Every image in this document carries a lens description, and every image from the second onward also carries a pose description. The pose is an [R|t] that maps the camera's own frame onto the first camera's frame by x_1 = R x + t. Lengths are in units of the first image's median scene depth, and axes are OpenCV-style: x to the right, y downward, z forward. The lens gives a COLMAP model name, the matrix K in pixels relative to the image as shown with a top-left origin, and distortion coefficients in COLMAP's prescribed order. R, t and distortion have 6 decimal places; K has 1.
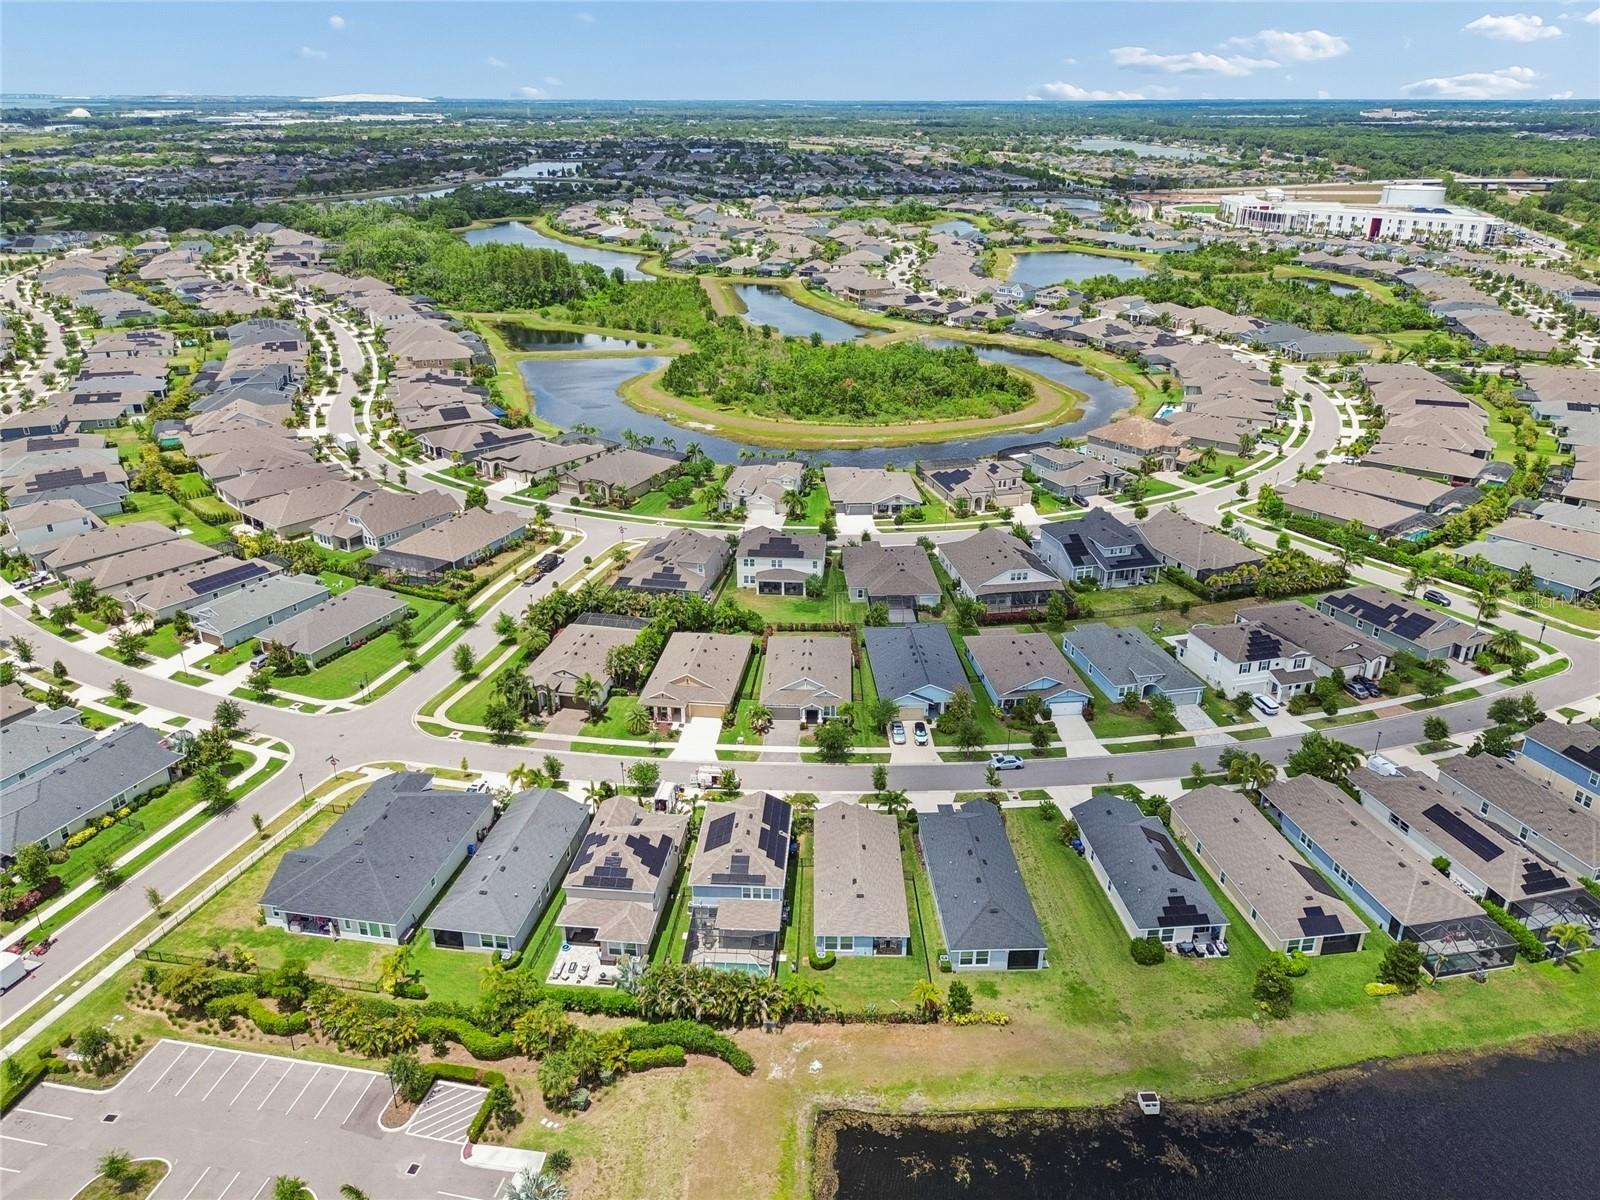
lens RADIAL K [[1149.5, 0, 801.8], [0, 1149.5, 598.4], [0, 0, 1]] dist [0.056075, -0.051554]
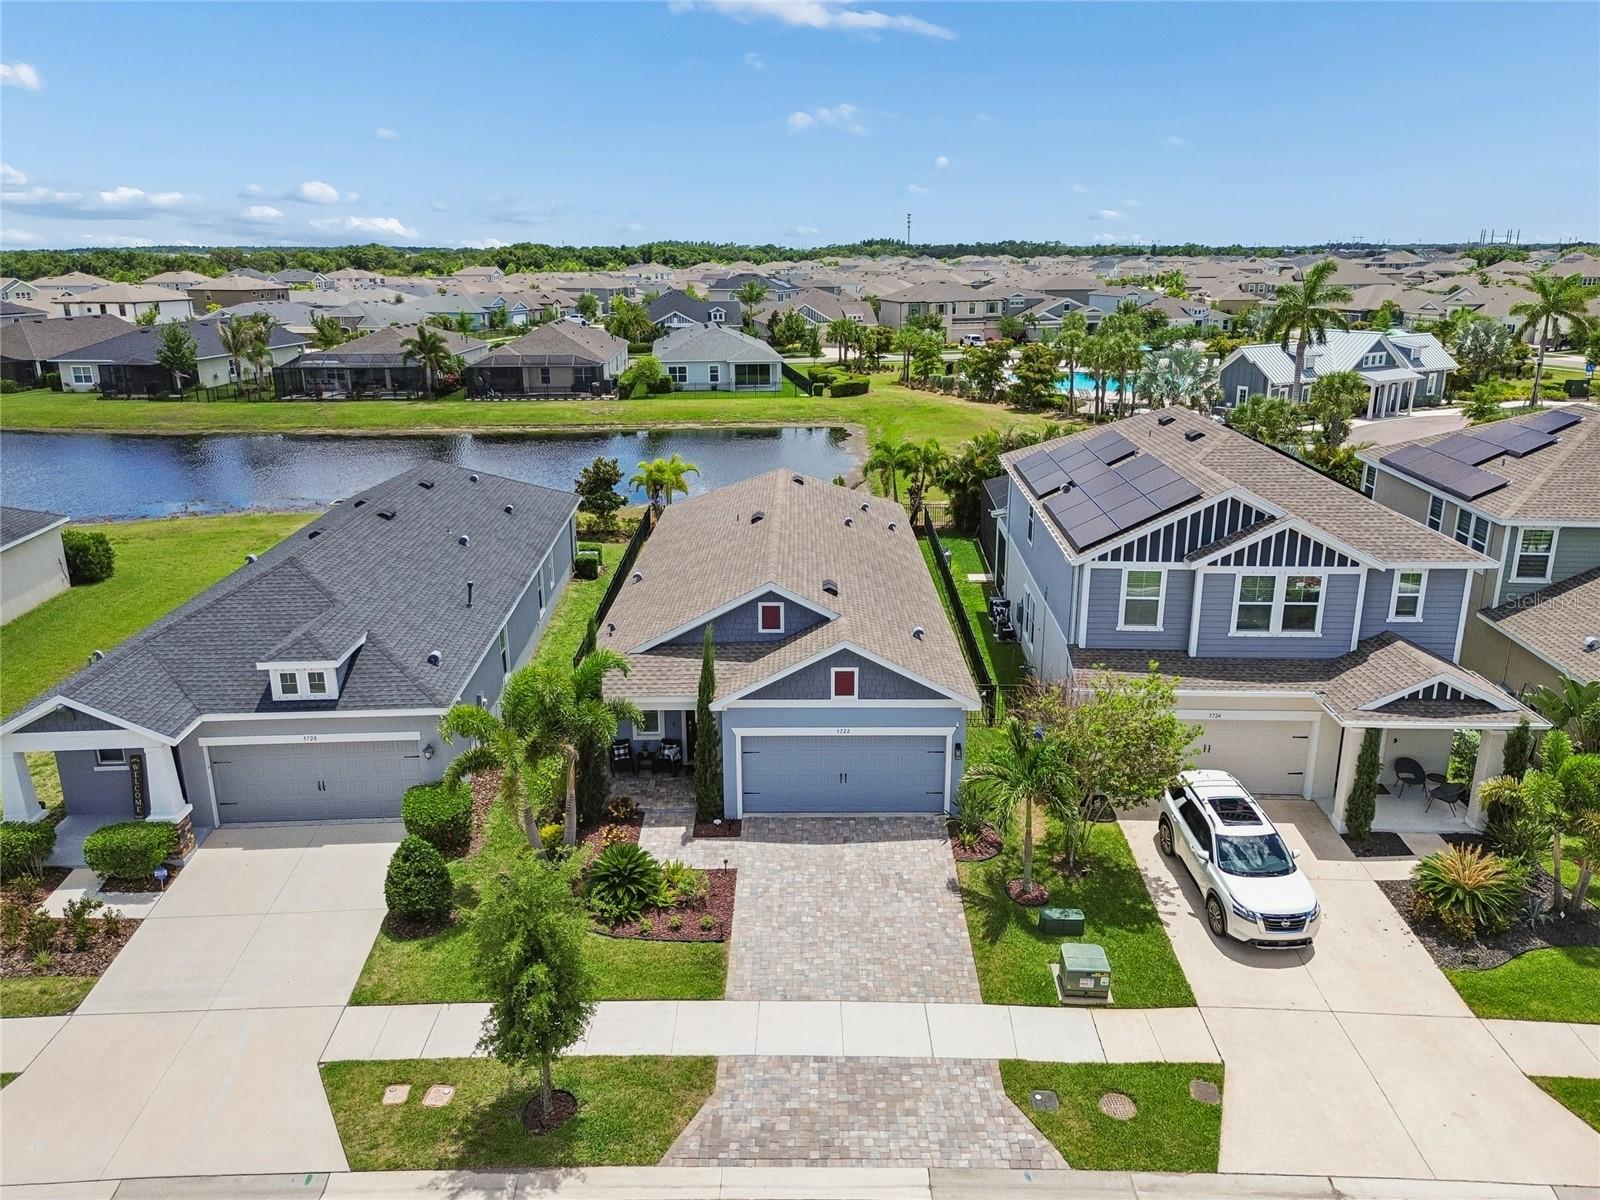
lens RADIAL K [[1149.5, 0, 801.8], [0, 1149.5, 598.4], [0, 0, 1]] dist [0.056075, -0.051554]
pose [[-0.999922, 0.011480, -0.004859, 0.035441], [0.005658, 0.765231, 0.643731, 0.040553], [0.011108, 0.643654, -0.765236, 0.970634]]
